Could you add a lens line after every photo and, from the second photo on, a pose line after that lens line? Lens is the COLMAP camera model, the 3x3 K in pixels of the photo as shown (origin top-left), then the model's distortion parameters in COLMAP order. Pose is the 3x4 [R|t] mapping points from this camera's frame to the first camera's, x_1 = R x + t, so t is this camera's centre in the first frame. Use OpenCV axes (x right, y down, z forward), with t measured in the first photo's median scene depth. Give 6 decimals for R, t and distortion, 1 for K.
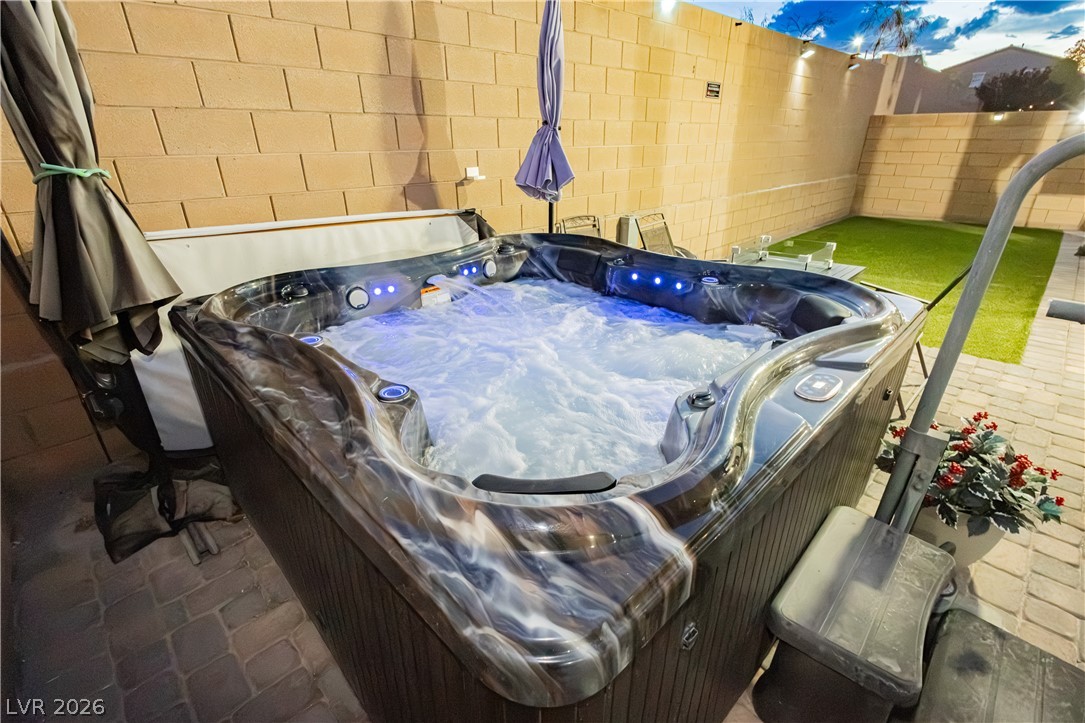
lens RADIAL K [[497.7, 0, 544.7], [0, 497.7, 358.8], [0, 0, 1]] dist [0.018927, -0.009826]
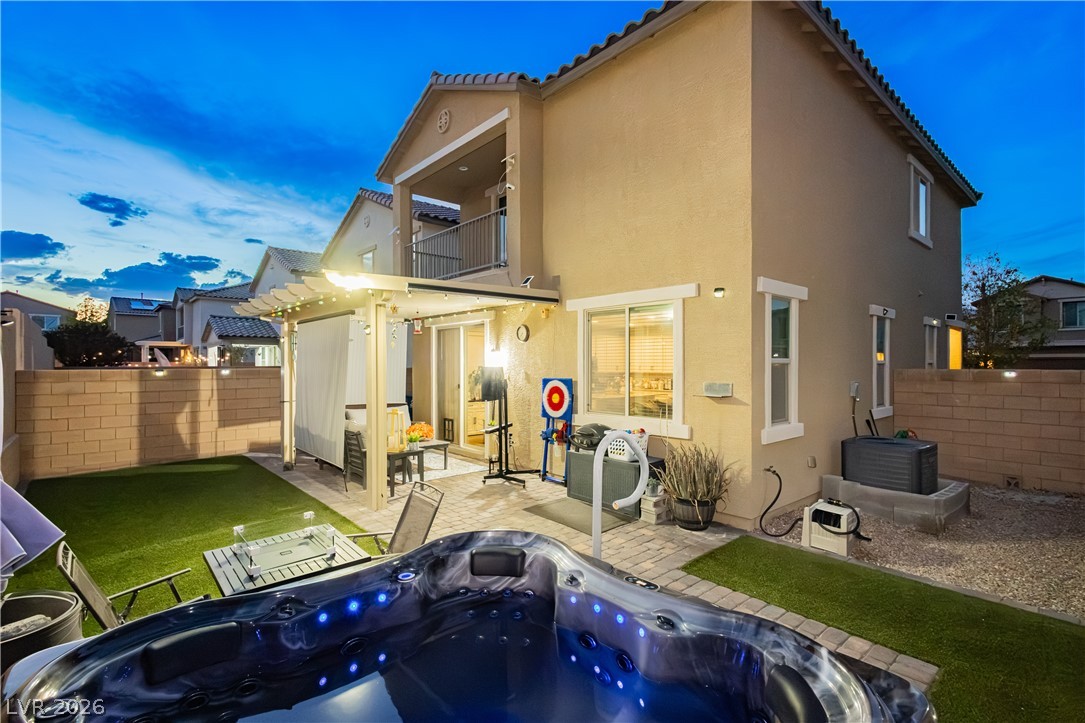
lens RADIAL K [[508.1, 0, 537.2], [0, 508.1, 366.5], [0, 0, 1]] dist [0.004496, 0.000185]
pose [[0.061993, -0.005090, 0.998064, -0.496219], [0.411891, 0.910993, -0.020938, -0.301535], [-0.909122, 0.412391, 0.058572, 0.377850]]
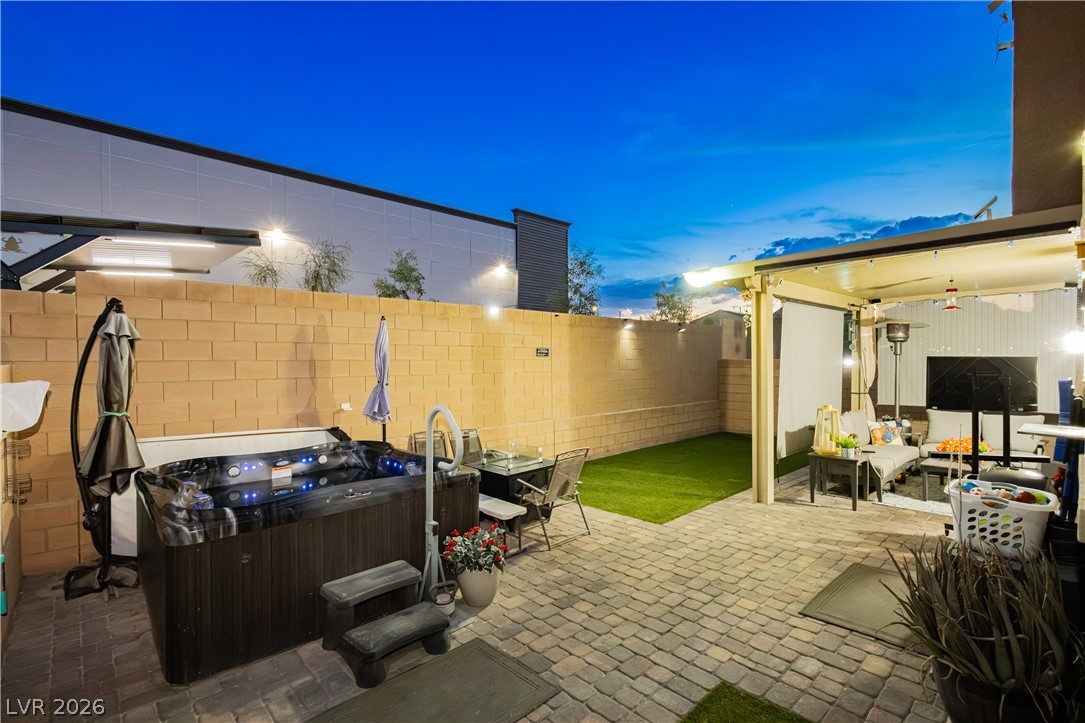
lens RADIAL K [[501.9, 0, 539.4], [0, 501.9, 363.1], [0, 0, 1]] dist [0.004648, 0.000060]
pose [[0.999318, -0.001609, -0.036893, 0.655232], [-0.013305, 0.916266, -0.400350, 0.191821], [0.034448, 0.400567, 0.915619, -0.685830]]
